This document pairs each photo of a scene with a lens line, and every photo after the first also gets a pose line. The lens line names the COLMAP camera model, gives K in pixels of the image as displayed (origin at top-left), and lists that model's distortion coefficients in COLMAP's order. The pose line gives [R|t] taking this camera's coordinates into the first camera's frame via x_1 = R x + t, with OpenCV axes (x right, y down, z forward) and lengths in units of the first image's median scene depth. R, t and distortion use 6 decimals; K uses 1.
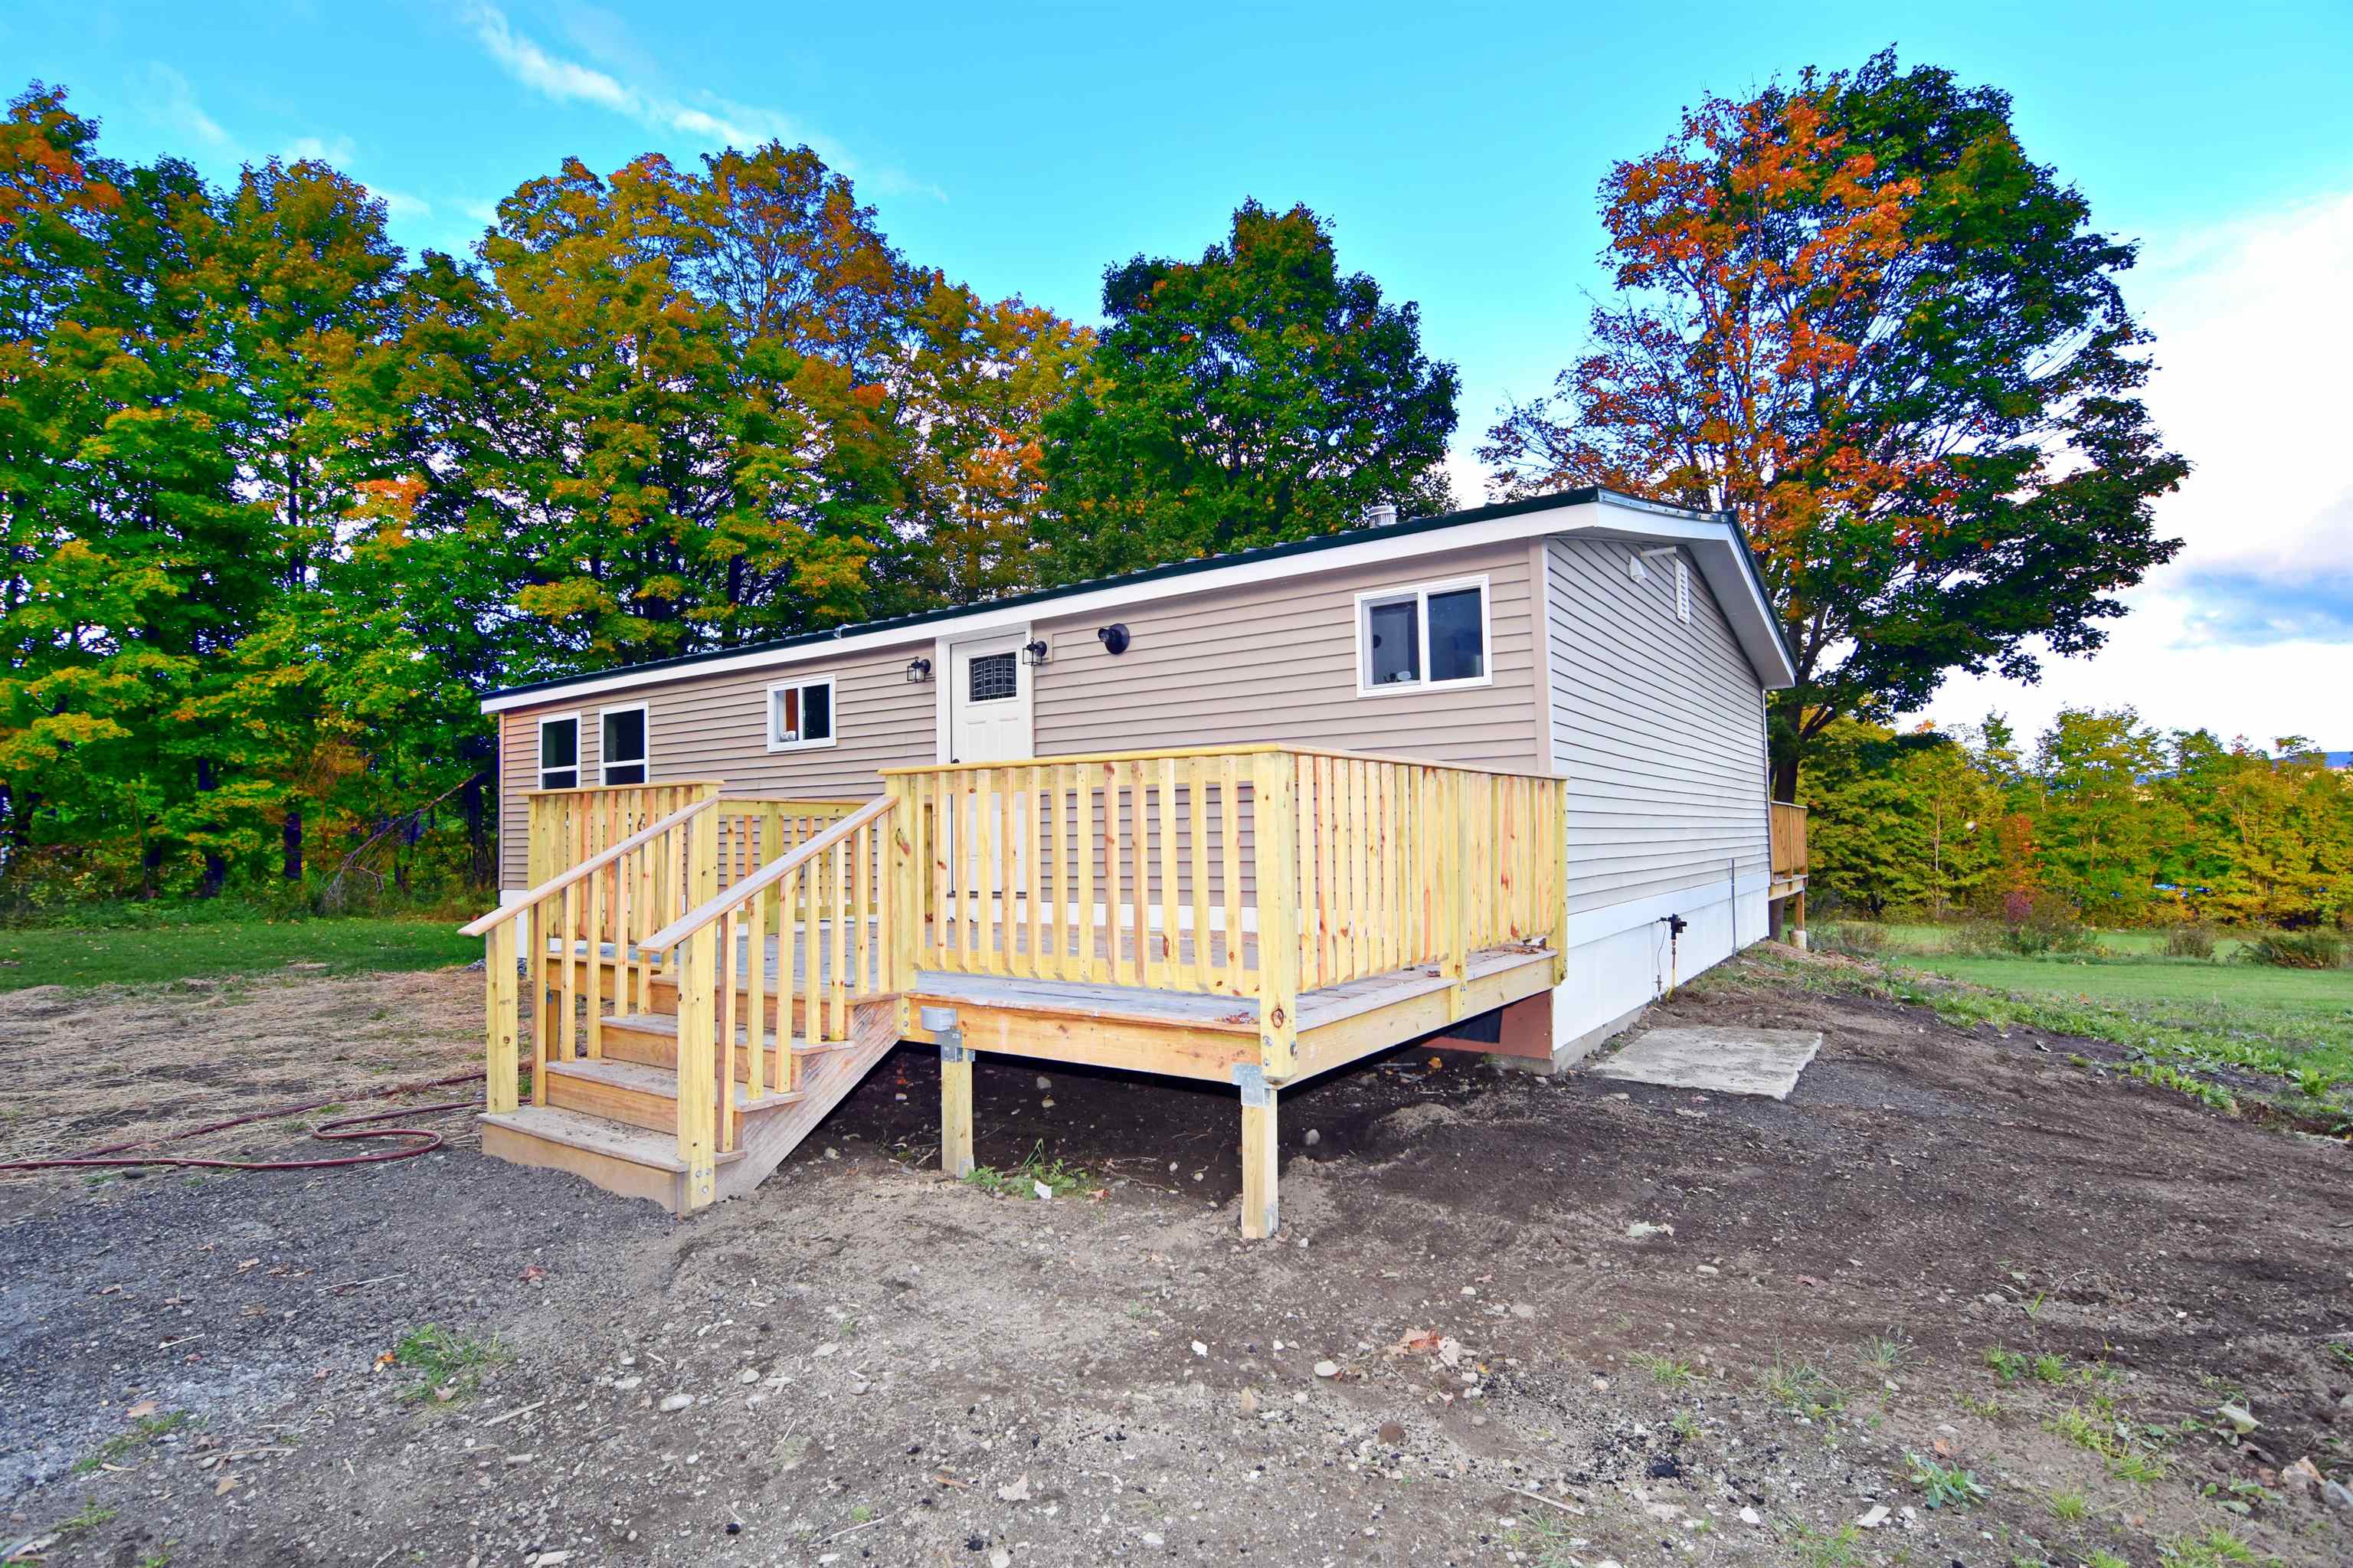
lens RADIAL K [[1137.6, 0, 1171.2], [0, 1137.6, 784.5], [0, 0, 1]] dist [-0.007149, -0.009222]
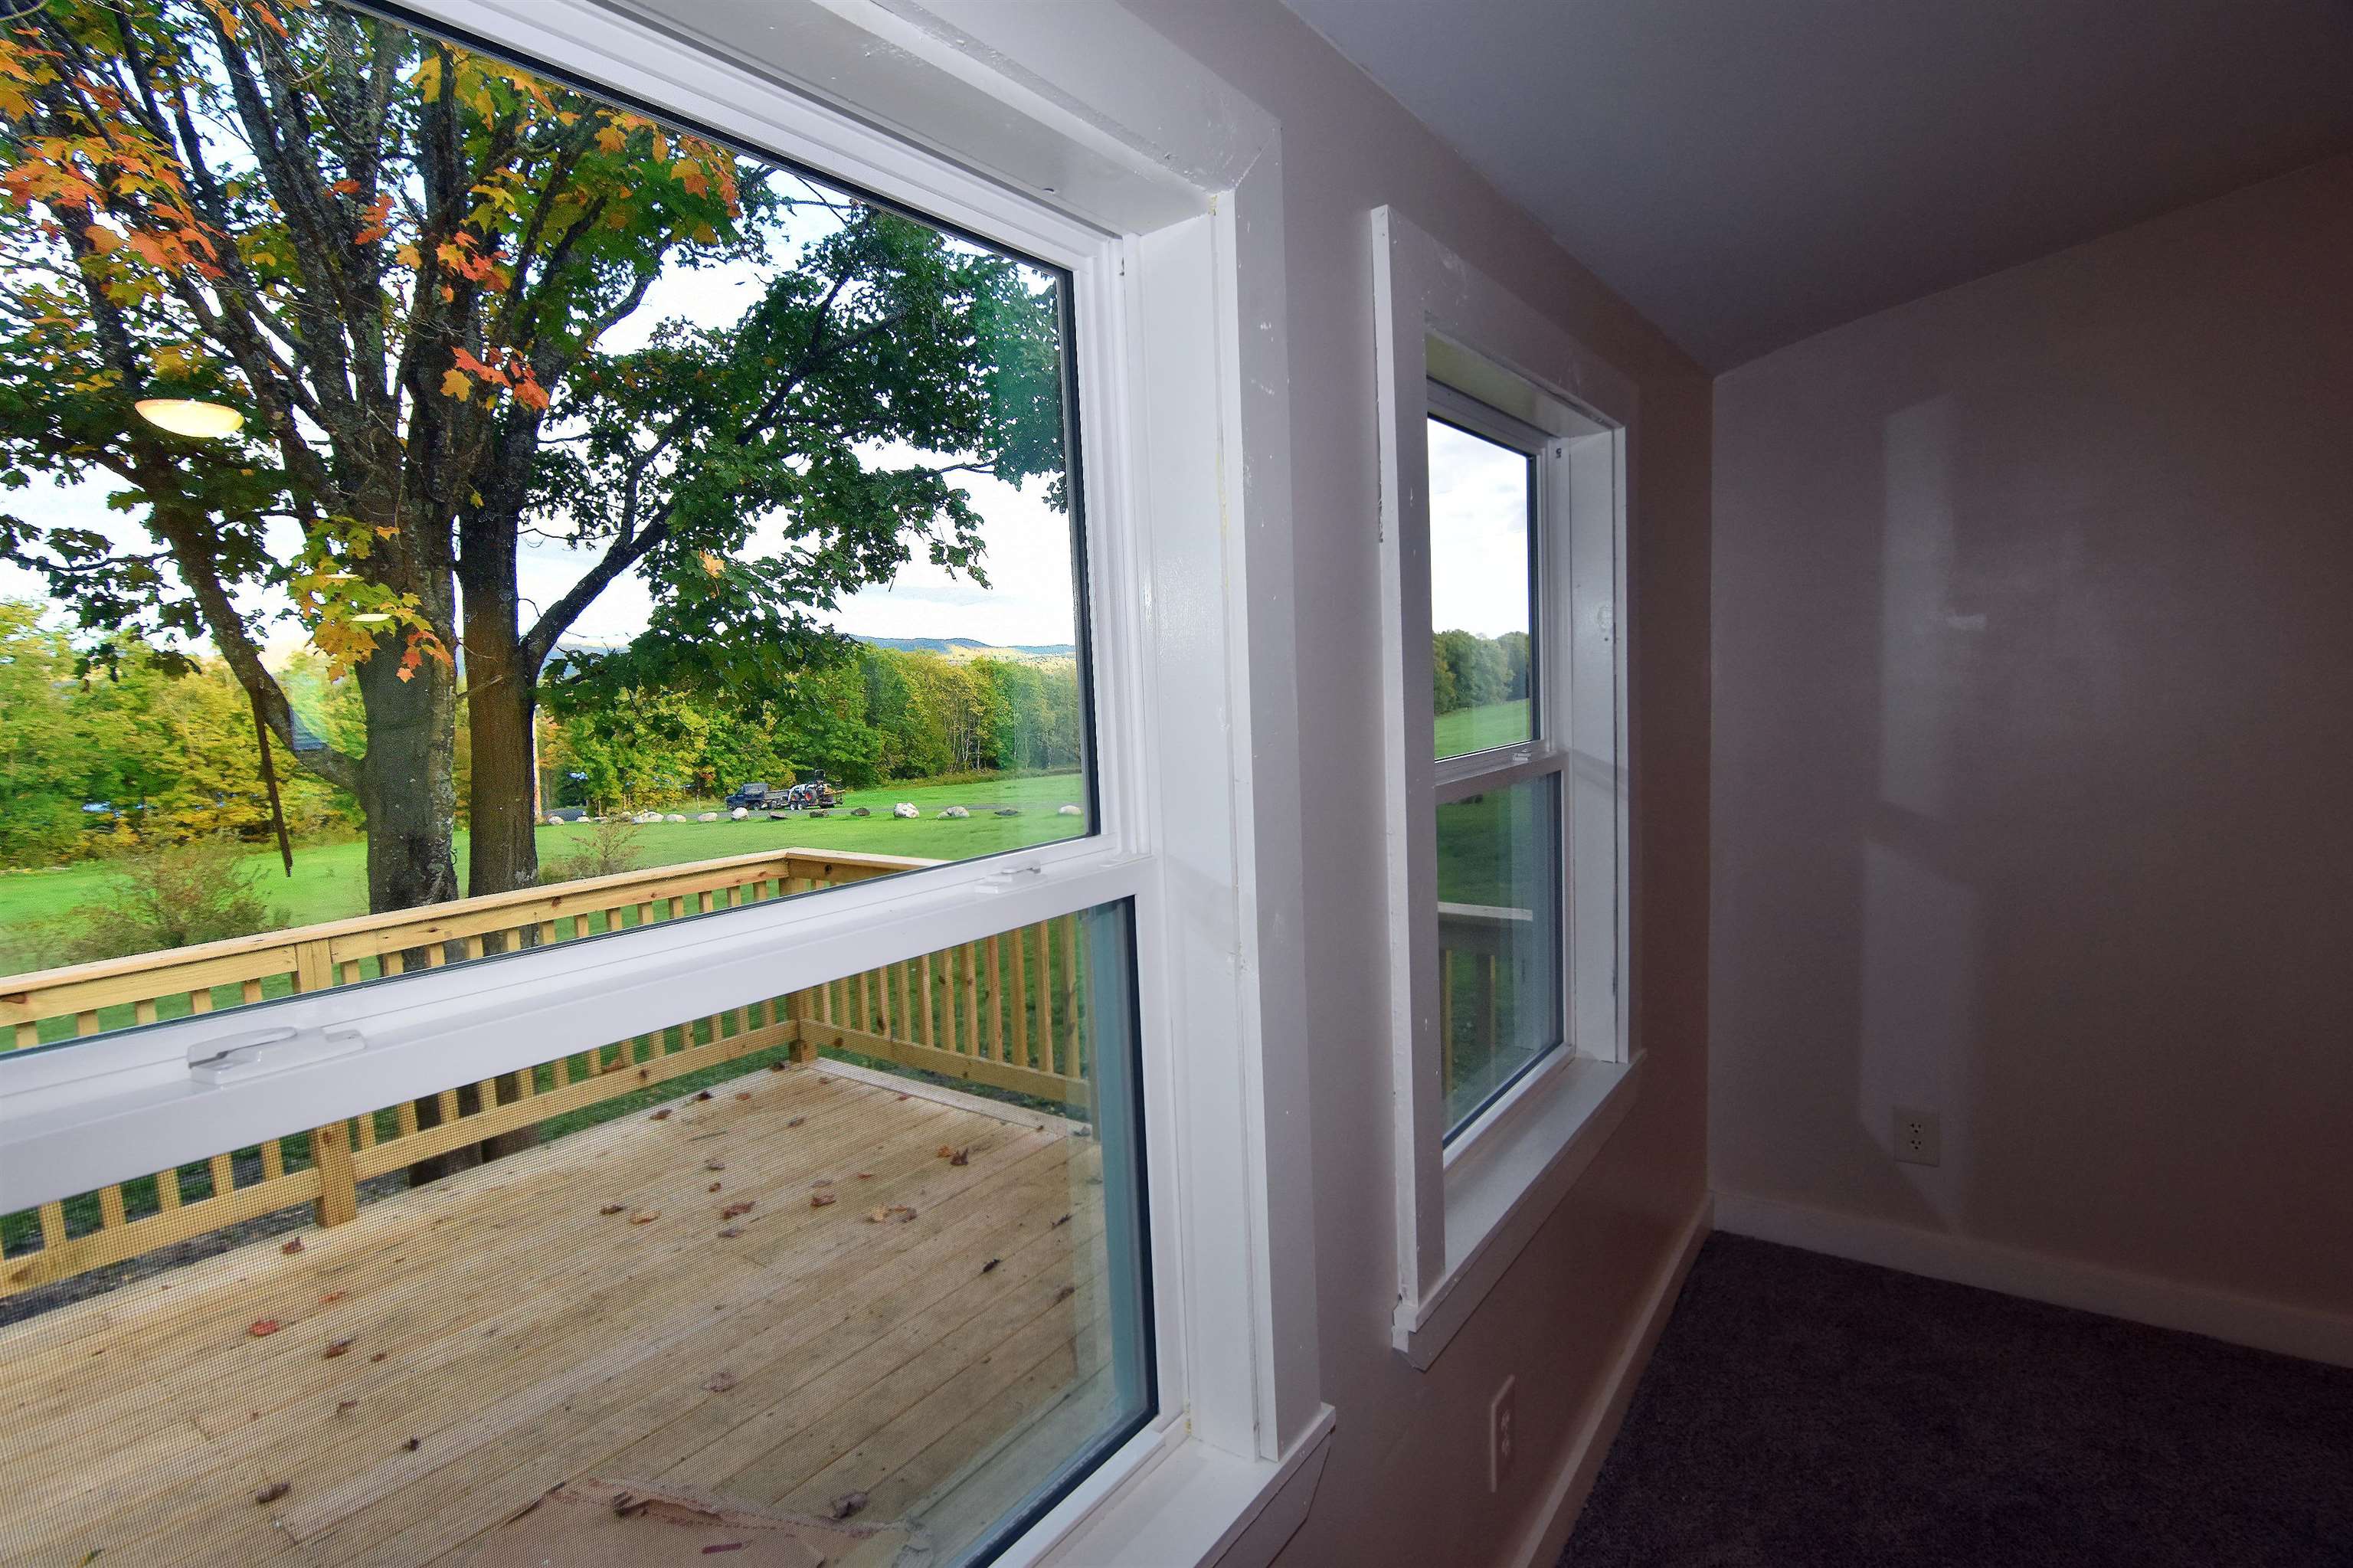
lens RADIAL K [[1137.6, 0, 1160.6], [0, 1137.6, 793.7], [0, 0, 1]] dist [-0.007149, -0.009222]
pose [[0.014096, -0.084529, 0.996321, 0.159284], [-0.014490, 0.996298, 0.084732, -0.010177], [-0.999796, -0.015631, 0.012819, 0.547093]]
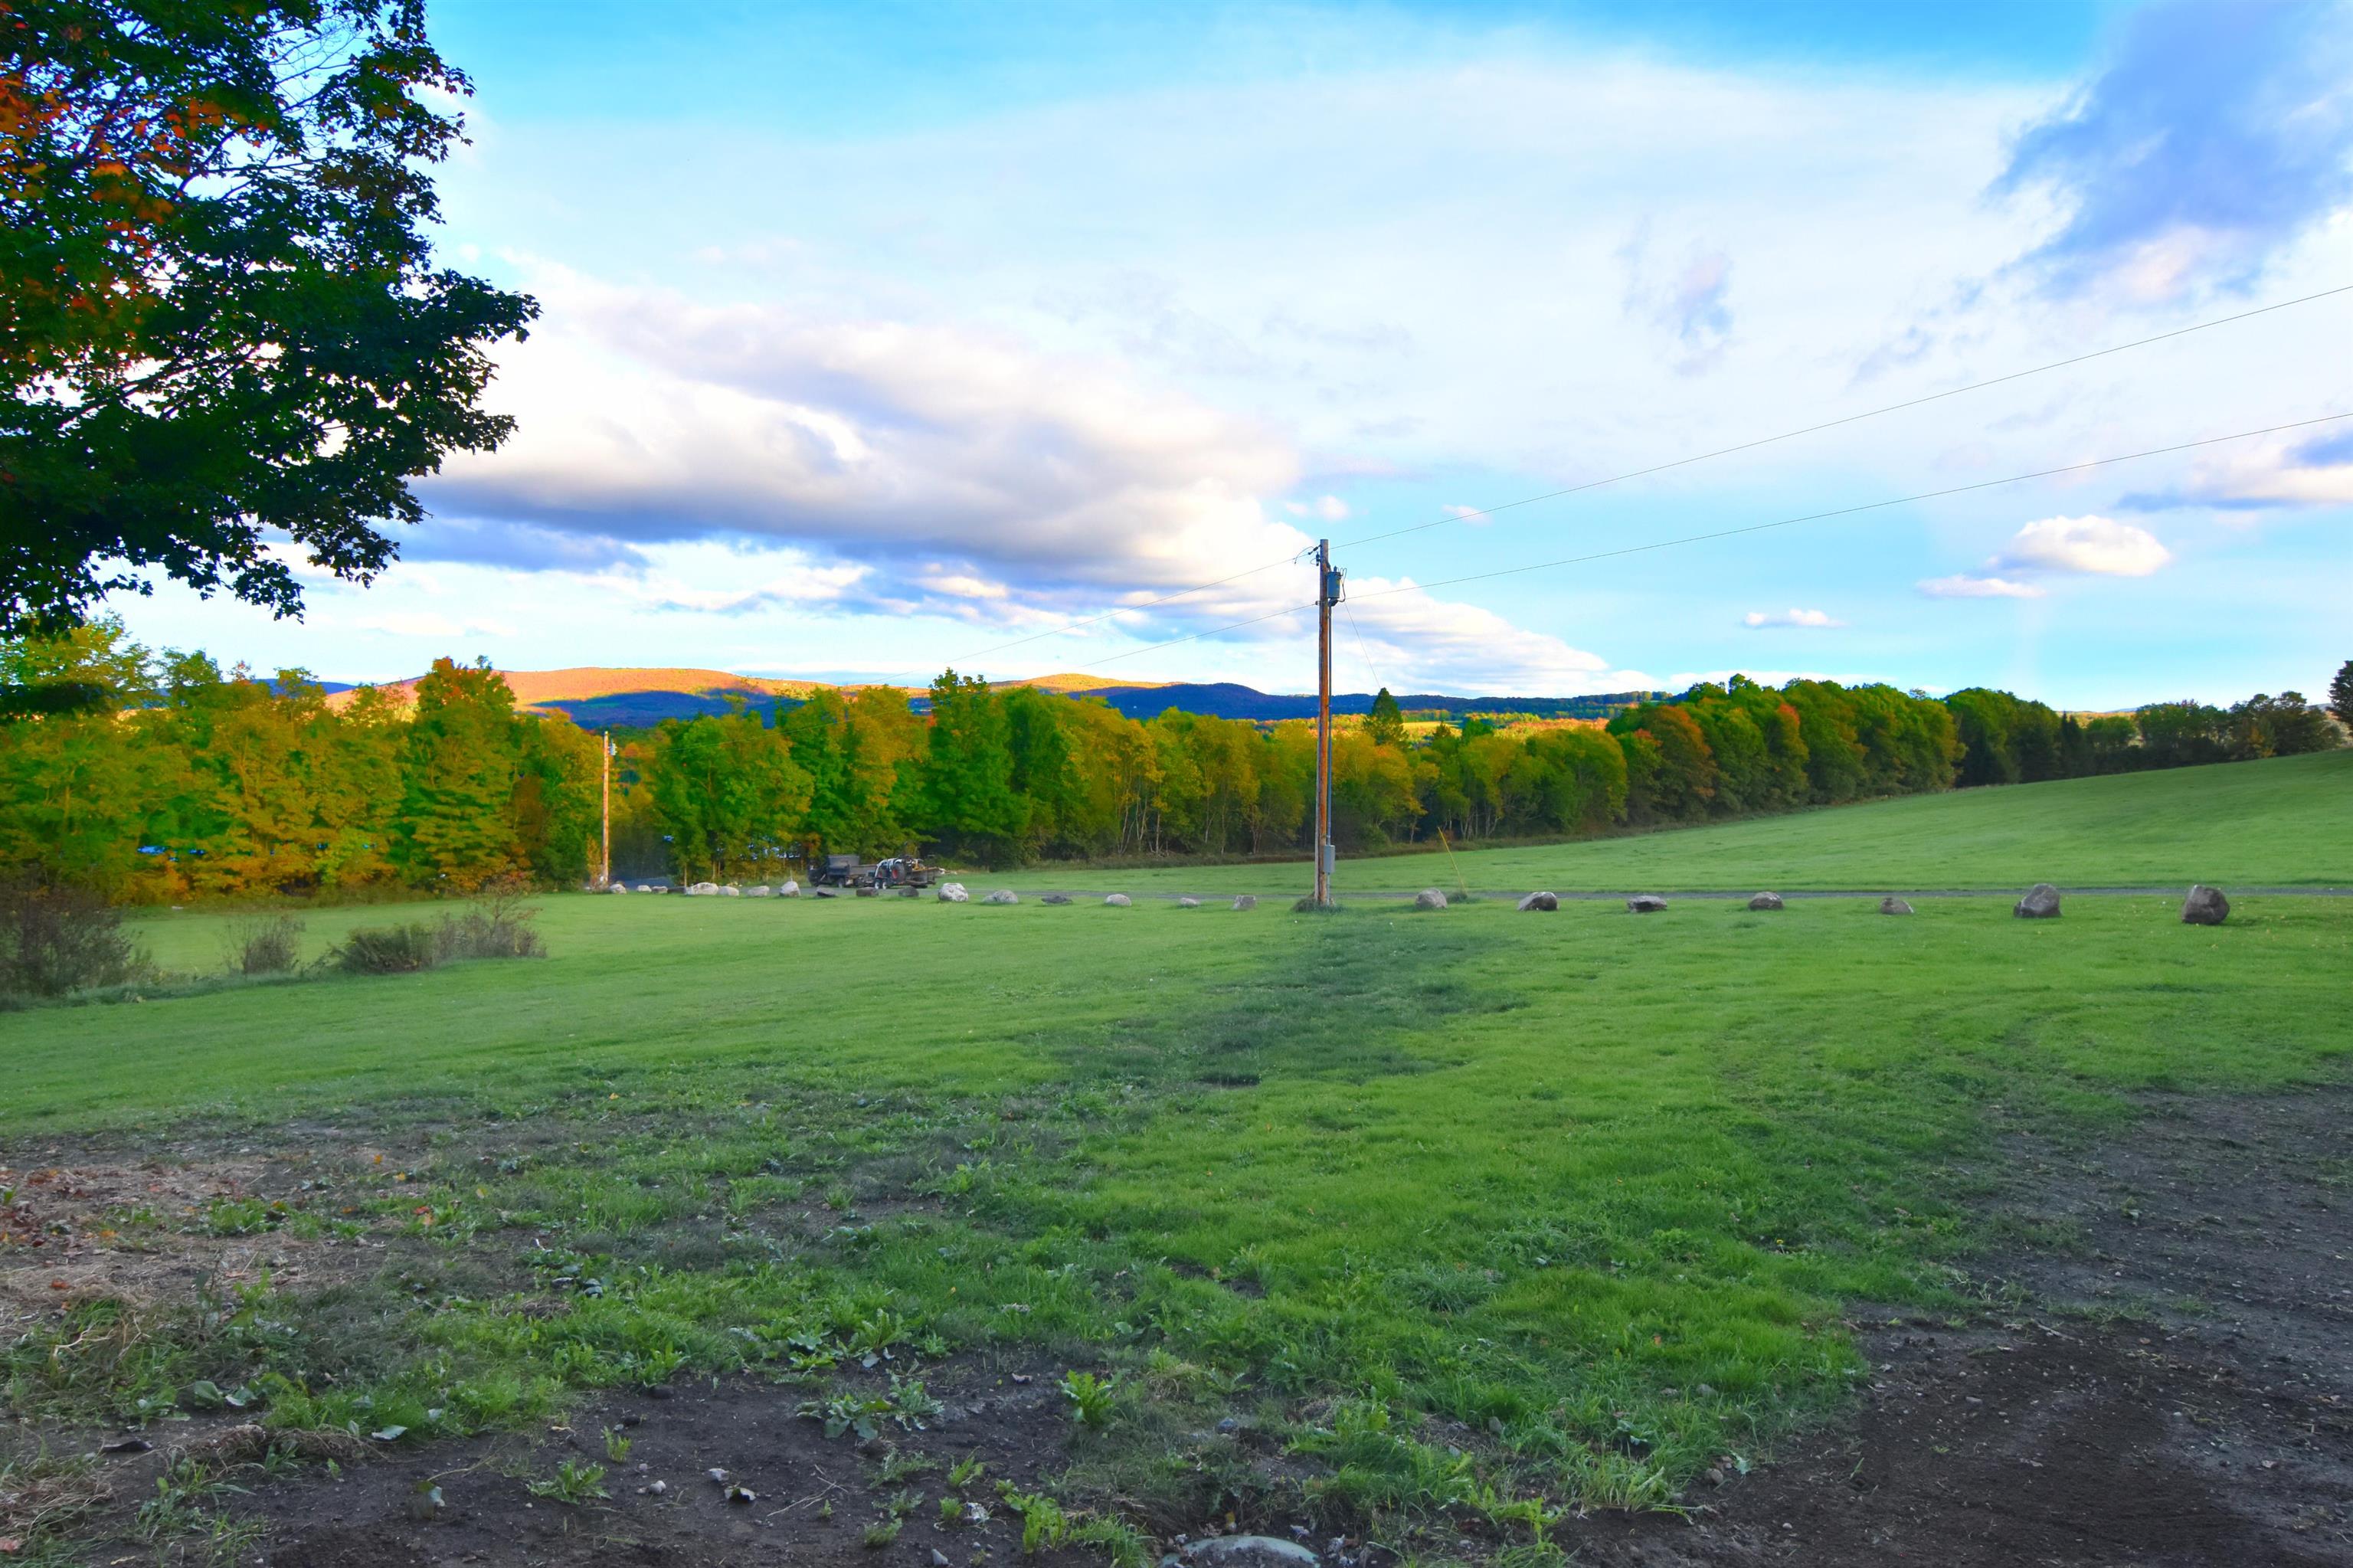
lens RADIAL K [[1527.3, 0, 1183.6], [0, 1527.3, 803.0], [0, 0, 1]] dist [-0.010472, -0.004889]
pose [[0.226139, -0.021927, 0.973848, 0.063131], [-0.043450, 0.998524, 0.032573, -0.020839], [-0.973125, -0.049680, 0.224853, 0.203251]]
